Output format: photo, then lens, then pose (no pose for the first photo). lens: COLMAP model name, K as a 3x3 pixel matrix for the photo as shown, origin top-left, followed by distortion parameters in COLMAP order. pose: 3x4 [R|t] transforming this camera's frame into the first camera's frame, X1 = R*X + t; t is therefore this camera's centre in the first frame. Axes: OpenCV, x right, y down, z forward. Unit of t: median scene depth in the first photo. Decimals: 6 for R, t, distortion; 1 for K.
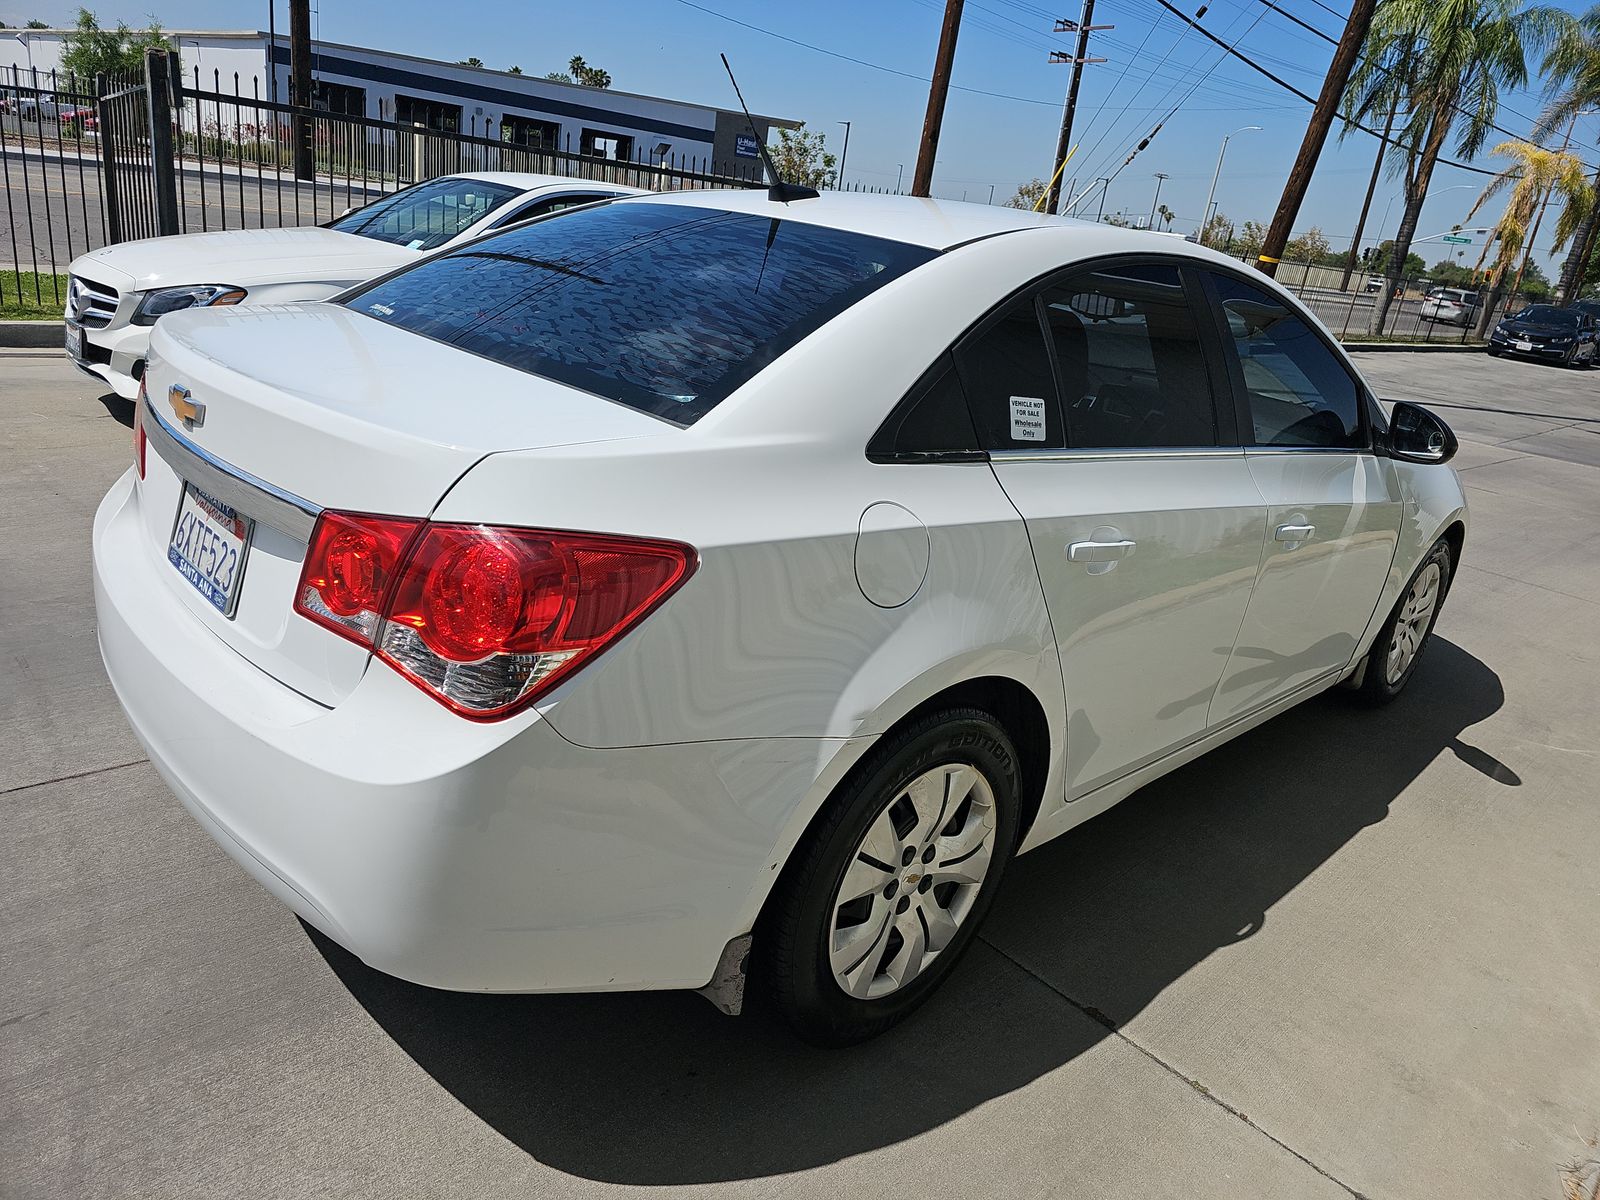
lens RADIAL K [[1041.6, 0, 793.2], [0, 1041.6, 596.3], [0, 0, 1]] dist [0.025272, -0.033711]
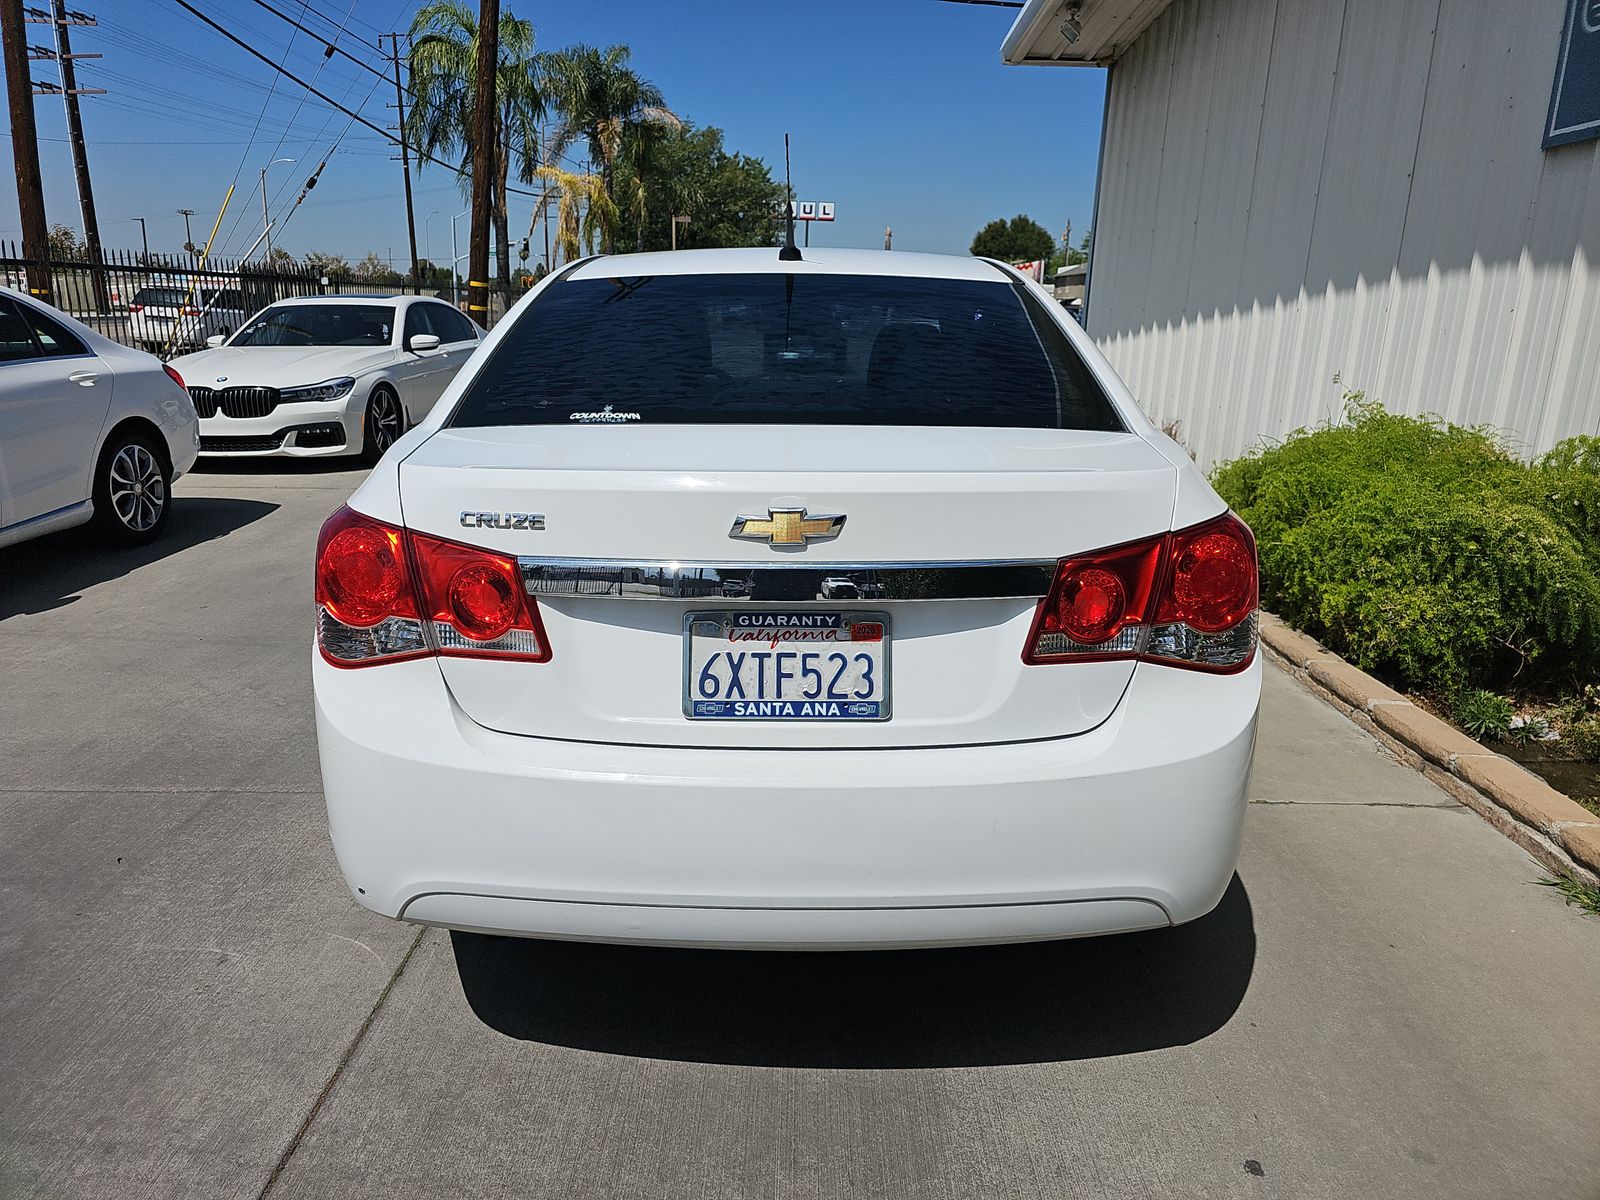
lens RADIAL K [[1041.6, 0, 800.8], [0, 1041.6, 597.3], [0, 0, 1]] dist [0.025272, -0.033711]
pose [[0.694463, -0.296916, 0.655410, -0.102759], [0.313251, 0.944796, 0.096099, -0.017554], [-0.647762, 0.138570, 0.749135, 0.026915]]
